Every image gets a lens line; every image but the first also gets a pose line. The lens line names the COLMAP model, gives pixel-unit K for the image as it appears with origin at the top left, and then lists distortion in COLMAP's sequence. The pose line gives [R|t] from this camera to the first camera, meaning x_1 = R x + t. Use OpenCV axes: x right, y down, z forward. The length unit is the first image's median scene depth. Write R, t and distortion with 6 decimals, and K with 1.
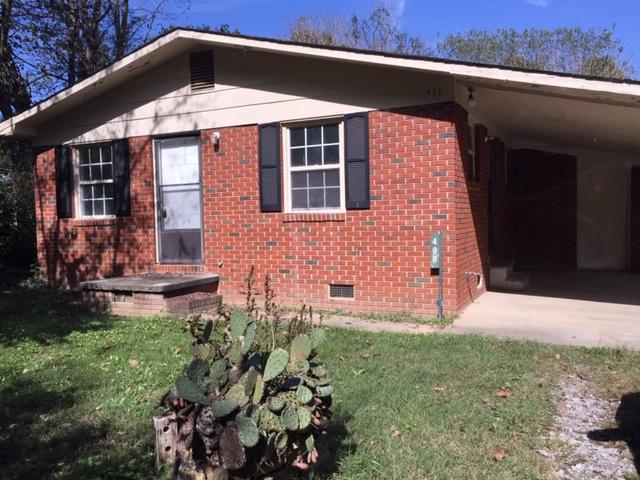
lens RADIAL K [[545.4, 0, 321.8], [0, 545.4, 241.3], [0, 0, 1]] dist [0.071340, -0.109439]
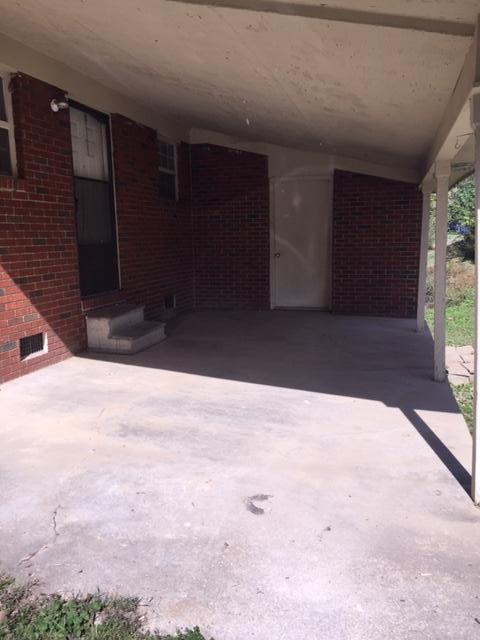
lens RADIAL K [[545.4, 0, 240.0], [0, 545.4, 320.0], [0, 0, 1]] dist [0.071340, -0.109439]
pose [[0.983945, -0.022459, 0.177052, 0.289083], [0.003466, 0.994268, 0.106860, -0.014212], [-0.178437, -0.104531, 0.978383, 0.265509]]
